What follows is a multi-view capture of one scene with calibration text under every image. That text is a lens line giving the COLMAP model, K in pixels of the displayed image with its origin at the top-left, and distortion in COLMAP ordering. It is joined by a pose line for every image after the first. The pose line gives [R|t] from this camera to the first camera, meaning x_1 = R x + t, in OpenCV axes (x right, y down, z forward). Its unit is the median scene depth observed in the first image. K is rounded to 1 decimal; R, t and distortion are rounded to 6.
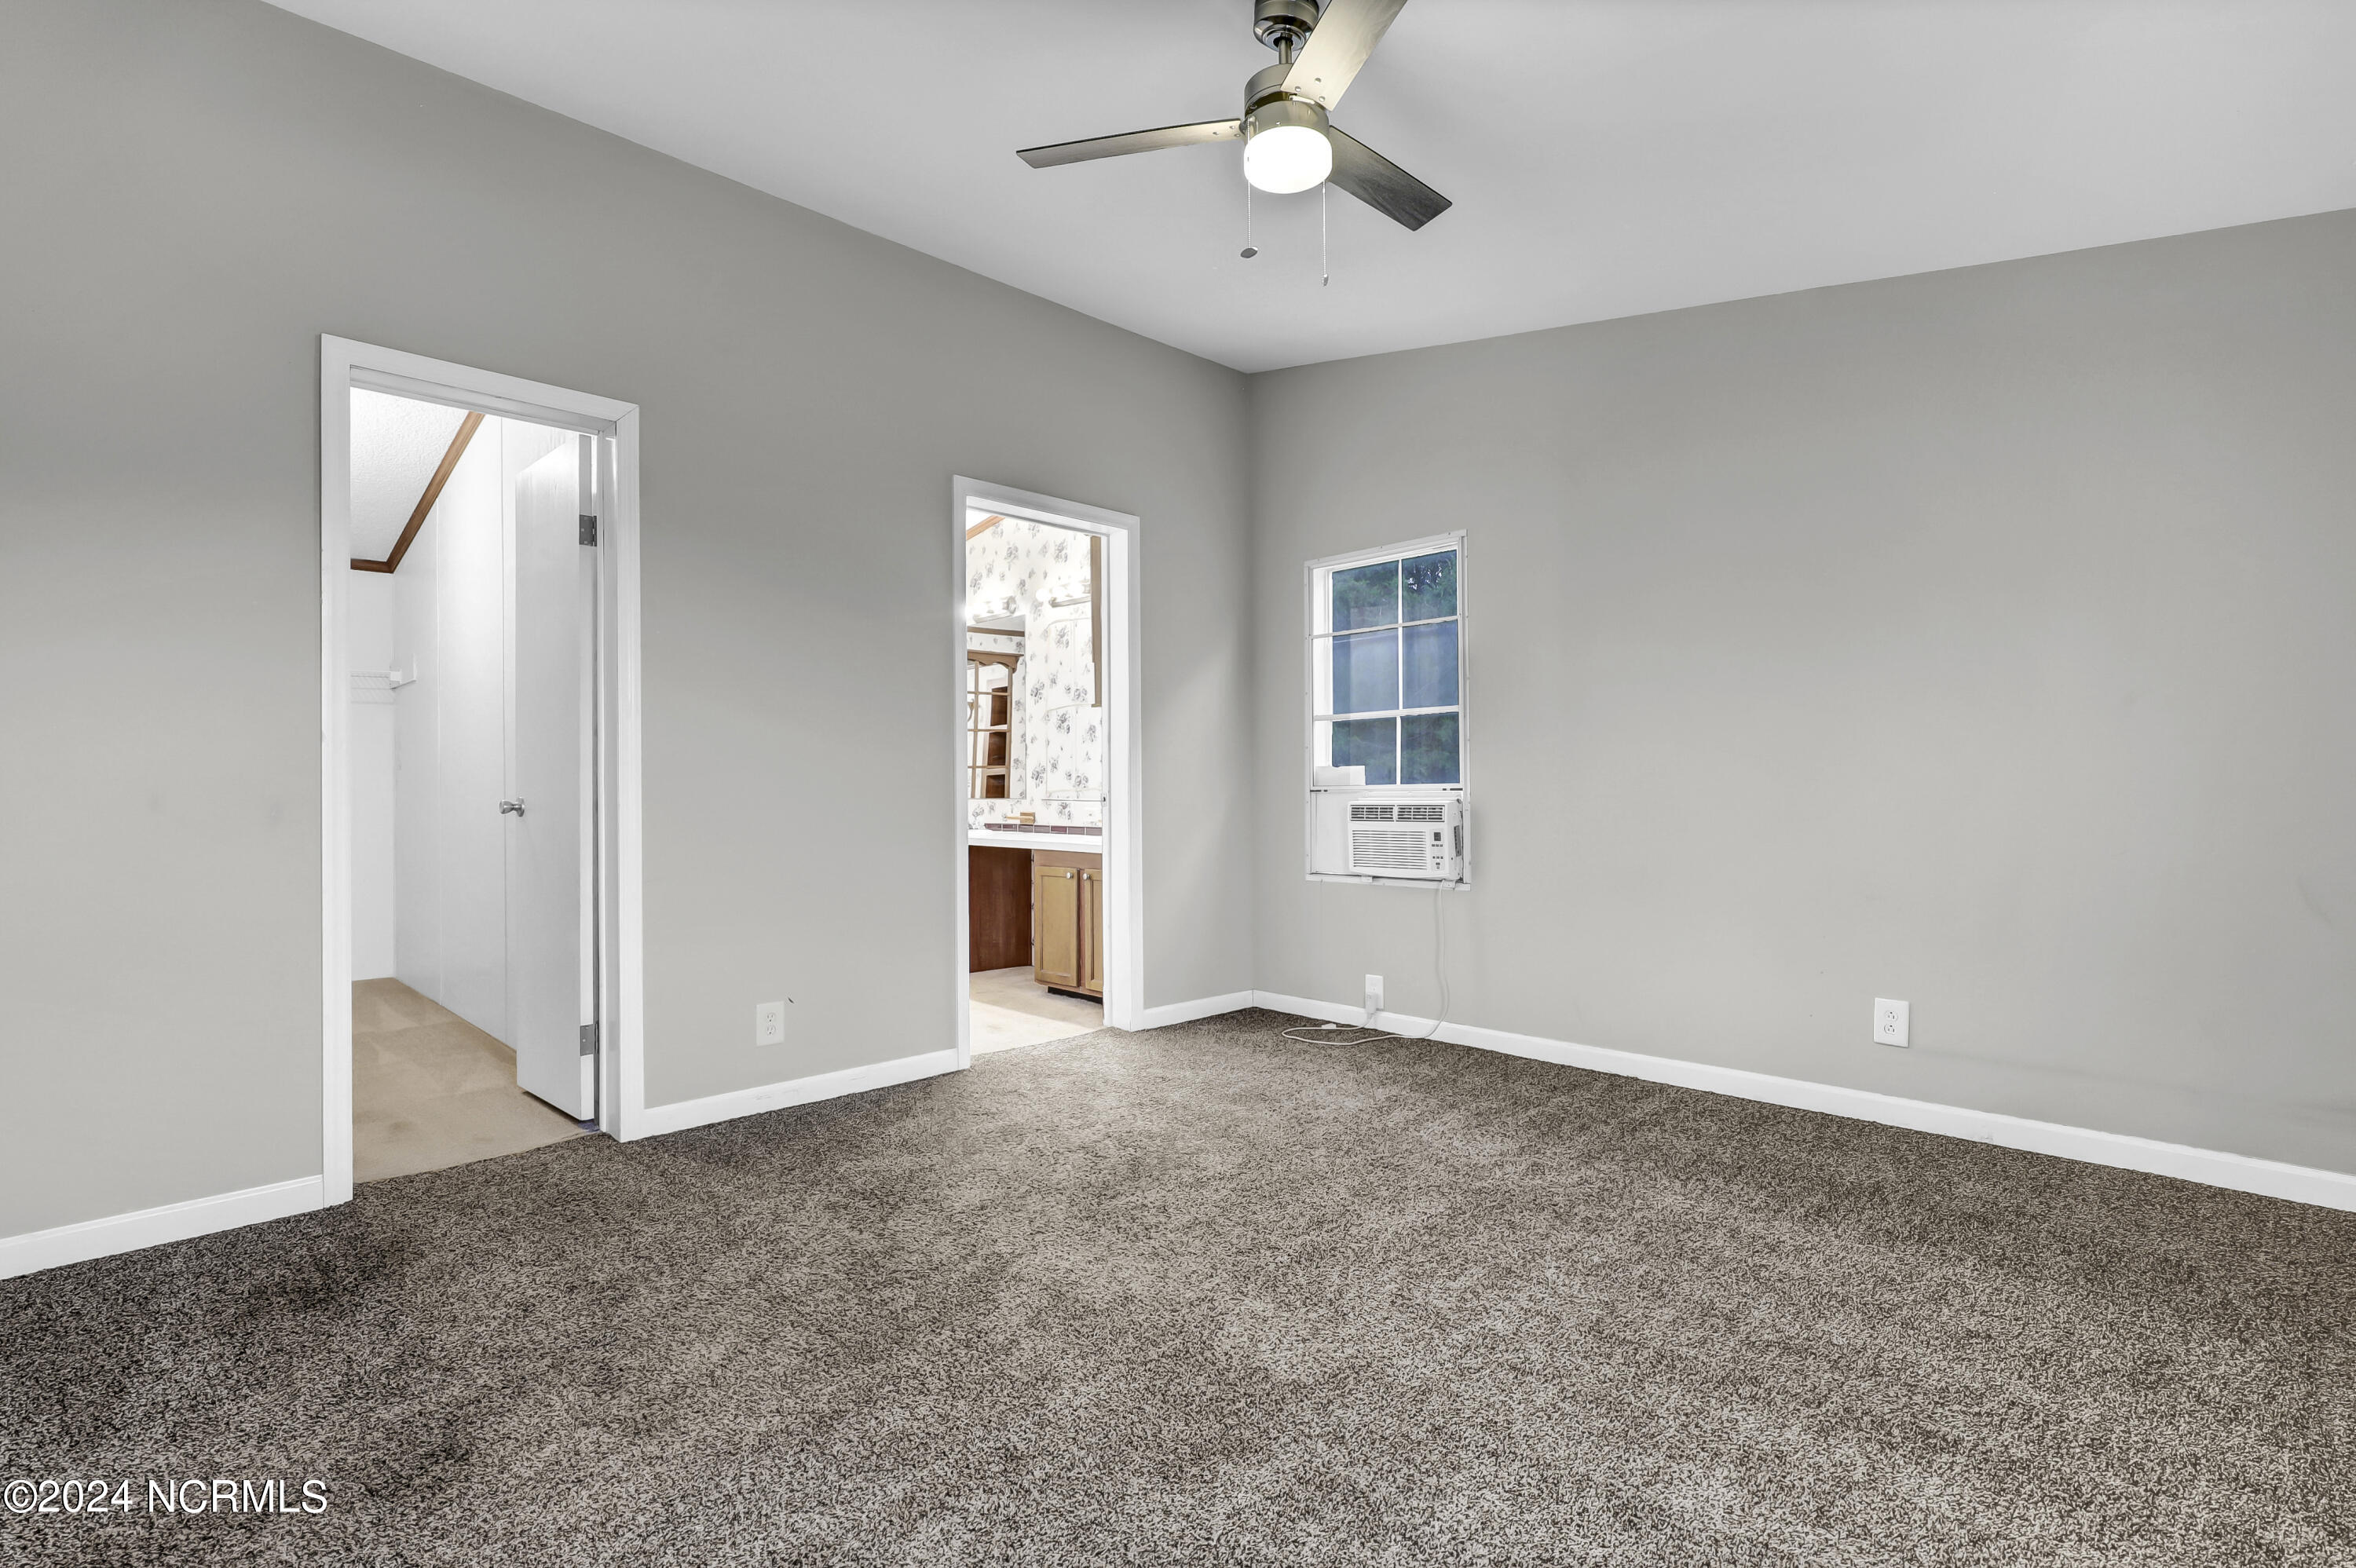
lens RADIAL K [[1104.0, 0, 1183.4], [0, 1104.0, 780.9], [0, 0, 1]] dist [-0.002213, -0.000169]
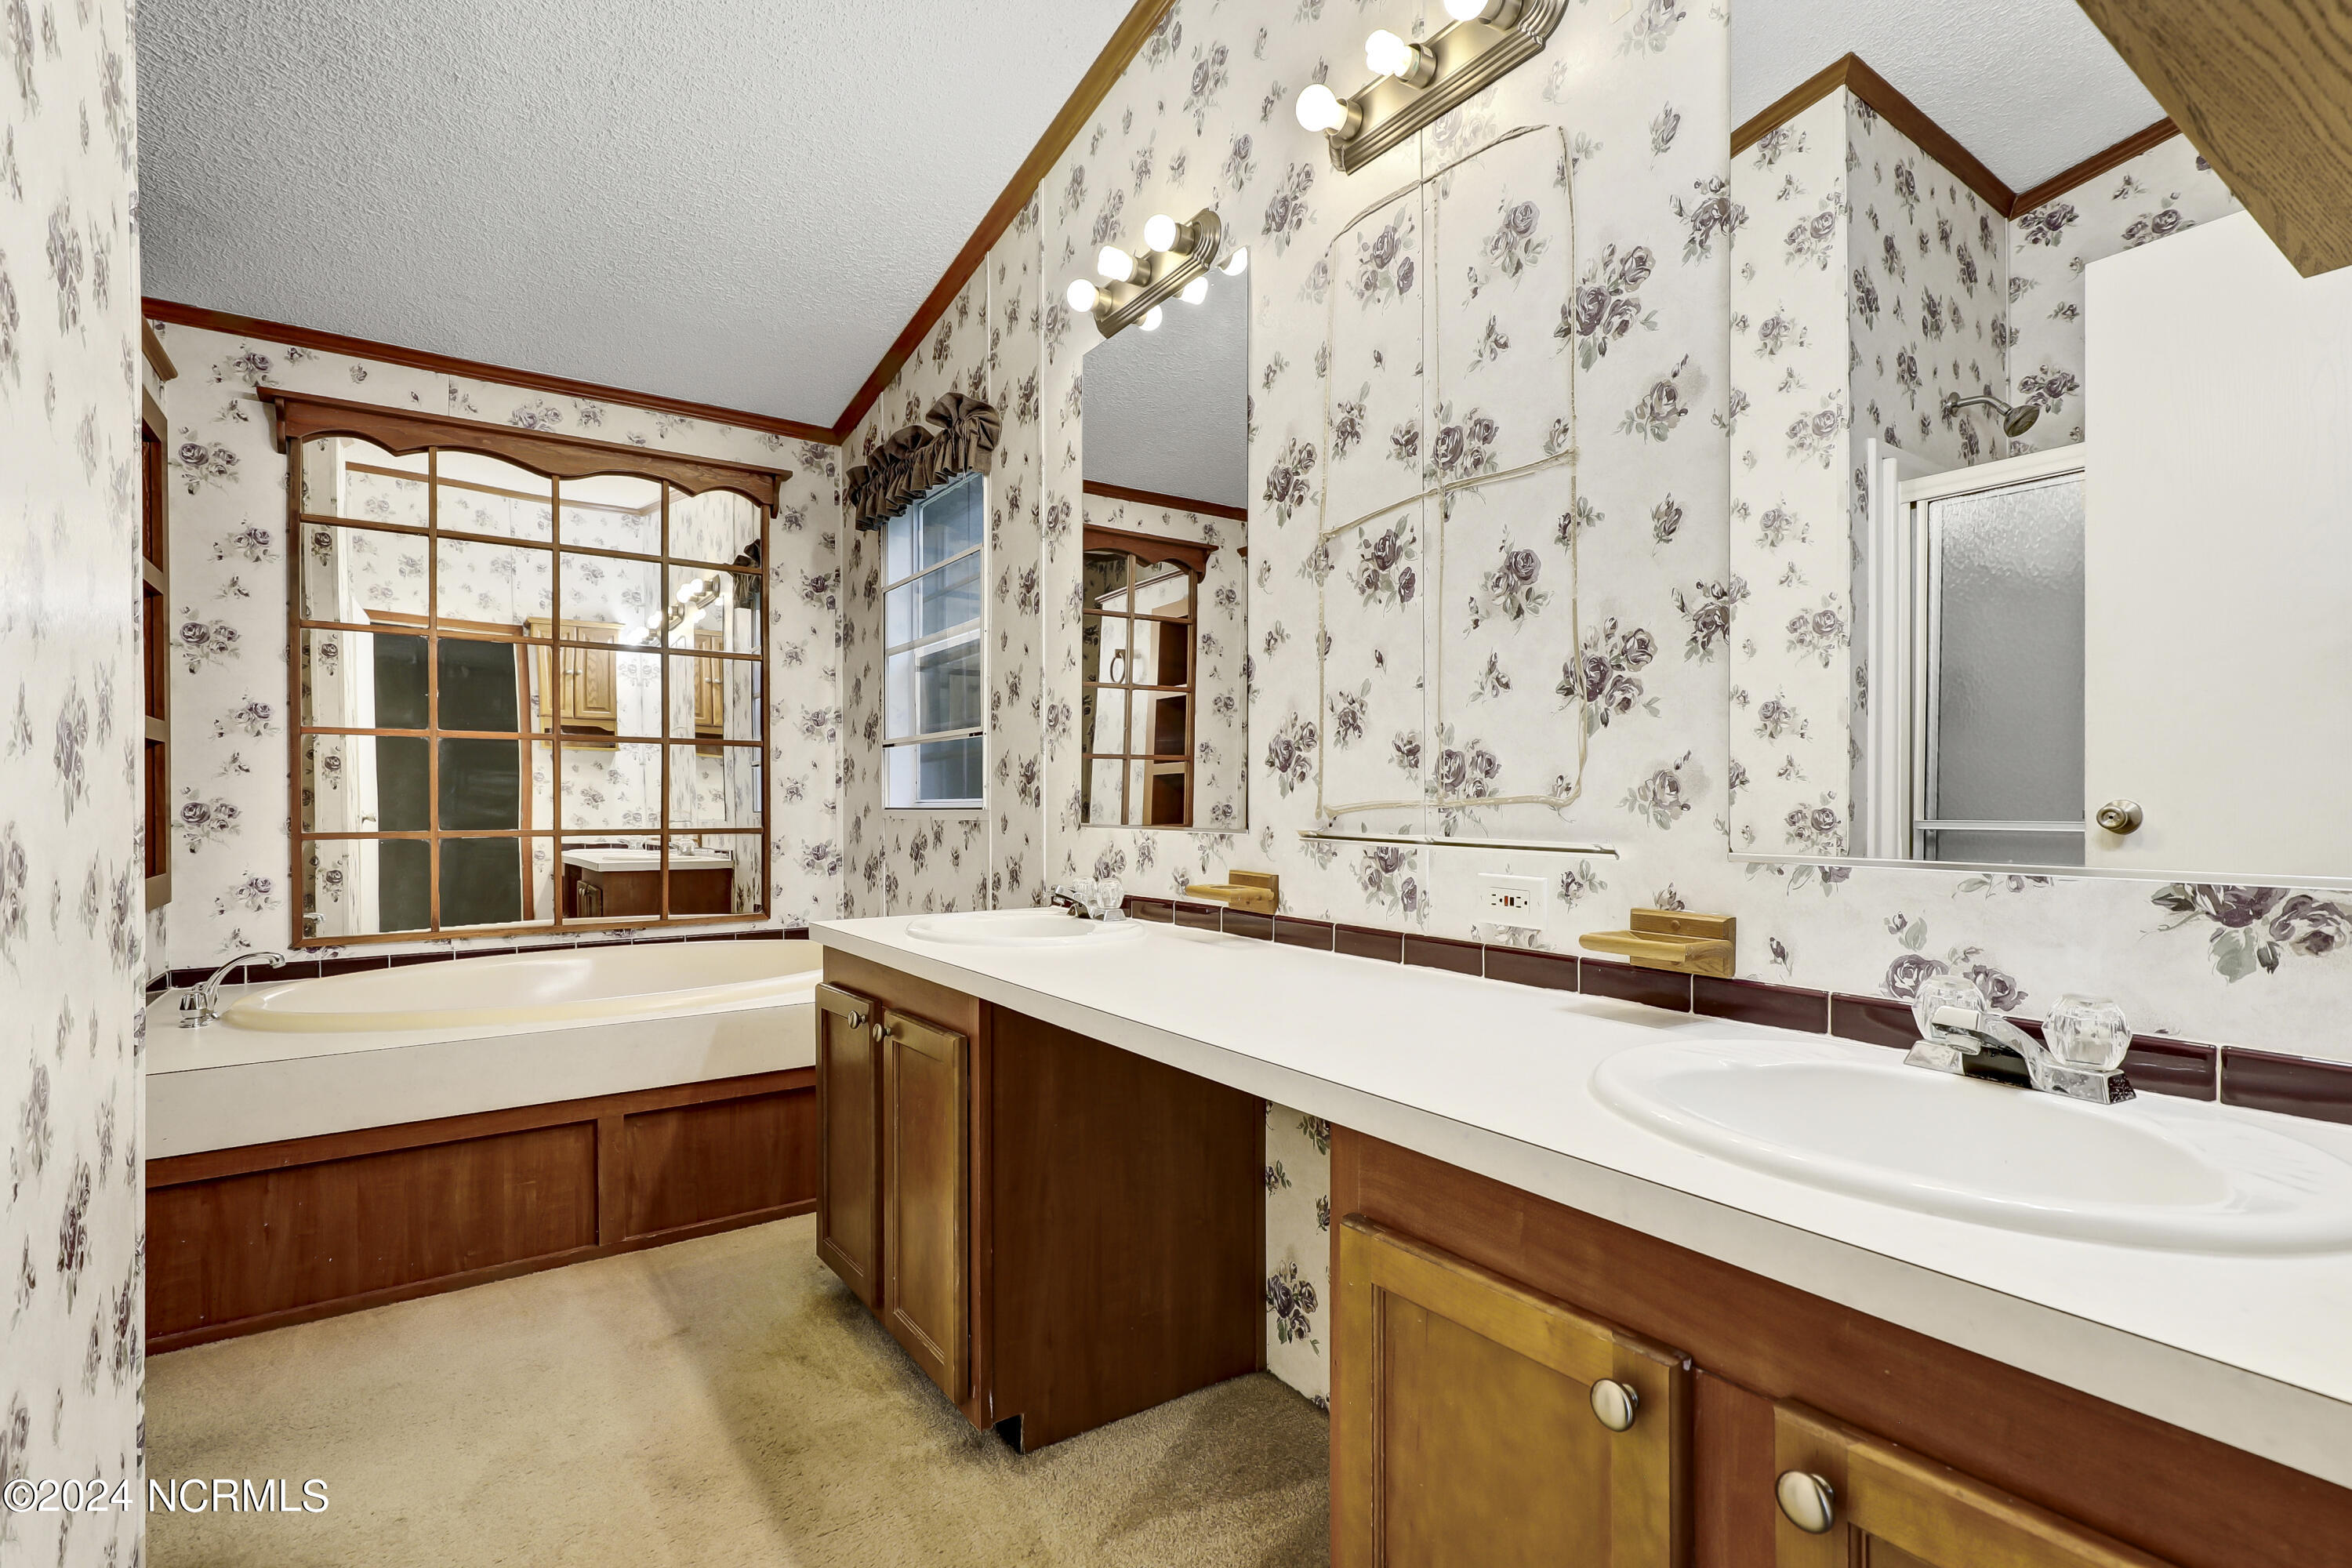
lens RADIAL K [[1102.3, 0, 1176.9], [0, 1102.3, 795.3], [0, 0, 1]] dist [-0.002213, -0.000169]
pose [[0.986206, 0.004045, -0.165471, -0.080759], [-0.003561, 0.999988, 0.003220, 0.003820], [0.165482, -0.002586, 0.986209, 0.501113]]
